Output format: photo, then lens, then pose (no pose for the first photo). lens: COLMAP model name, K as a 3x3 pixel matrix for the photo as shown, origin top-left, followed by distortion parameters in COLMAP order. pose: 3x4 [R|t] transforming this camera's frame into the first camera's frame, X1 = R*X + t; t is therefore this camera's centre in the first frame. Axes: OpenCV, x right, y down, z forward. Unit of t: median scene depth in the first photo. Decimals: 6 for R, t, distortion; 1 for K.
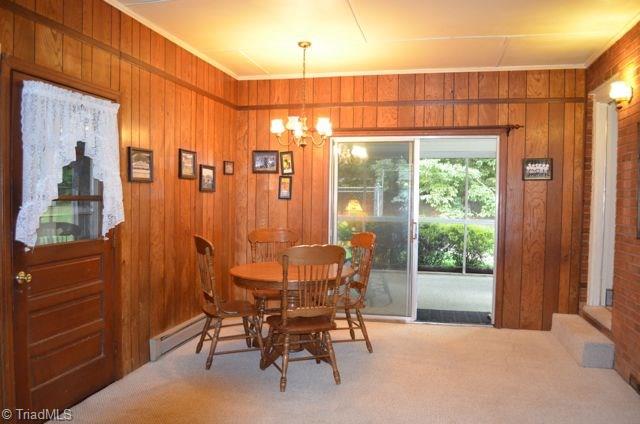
lens RADIAL K [[501.4, 0, 319.1], [0, 501.4, 214.9], [0, 0, 1]] dist [-0.086966, 0.007582]
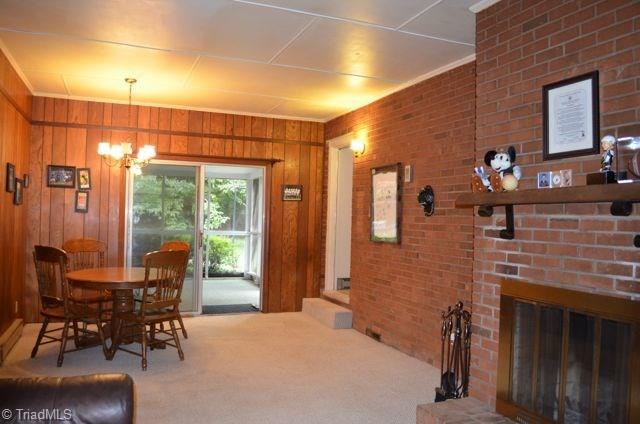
lens RADIAL K [[501.4, 0, 321.0], [0, 501.4, 211.1], [0, 0, 1]] dist [-0.086966, 0.007582]
pose [[0.815302, 0.014484, 0.578855, -0.285112], [0.005064, 0.999470, -0.032142, 0.002647], [-0.579014, 0.029136, 0.814797, -0.168094]]
